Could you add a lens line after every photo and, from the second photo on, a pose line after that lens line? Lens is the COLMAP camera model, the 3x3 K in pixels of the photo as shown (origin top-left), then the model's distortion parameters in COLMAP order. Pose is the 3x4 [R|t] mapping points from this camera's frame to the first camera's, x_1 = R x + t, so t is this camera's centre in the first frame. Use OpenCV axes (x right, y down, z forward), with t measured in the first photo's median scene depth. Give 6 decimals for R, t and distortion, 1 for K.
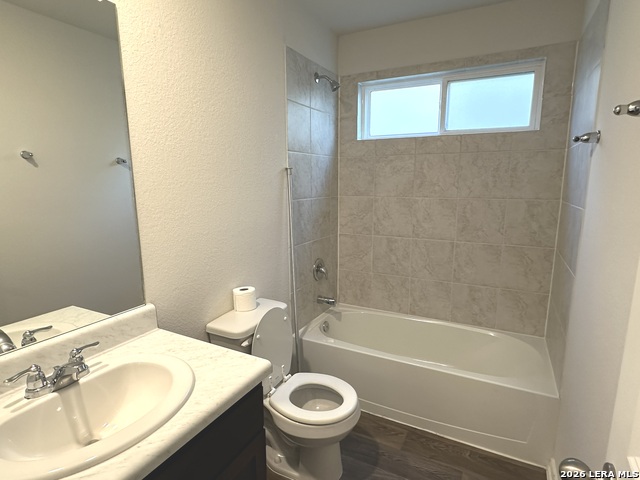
lens RADIAL K [[340.6, 0, 320.0], [0, 340.6, 240.0], [0, 0, 1]] dist [0.078659, -0.000656]
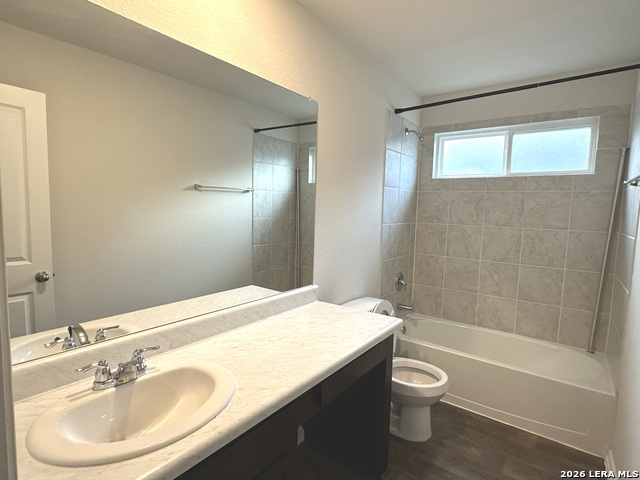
lens RADIAL K [[328.8, 0, 320.0], [0, 328.8, 240.0], [0, 0, 1]] dist [0.050787, 0.001332]
pose [[0.990123, 0.061684, -0.125904, -0.144177], [-0.071587, 0.994557, -0.075709, 0.047432], [0.120548, 0.083975, 0.989149, -0.217420]]
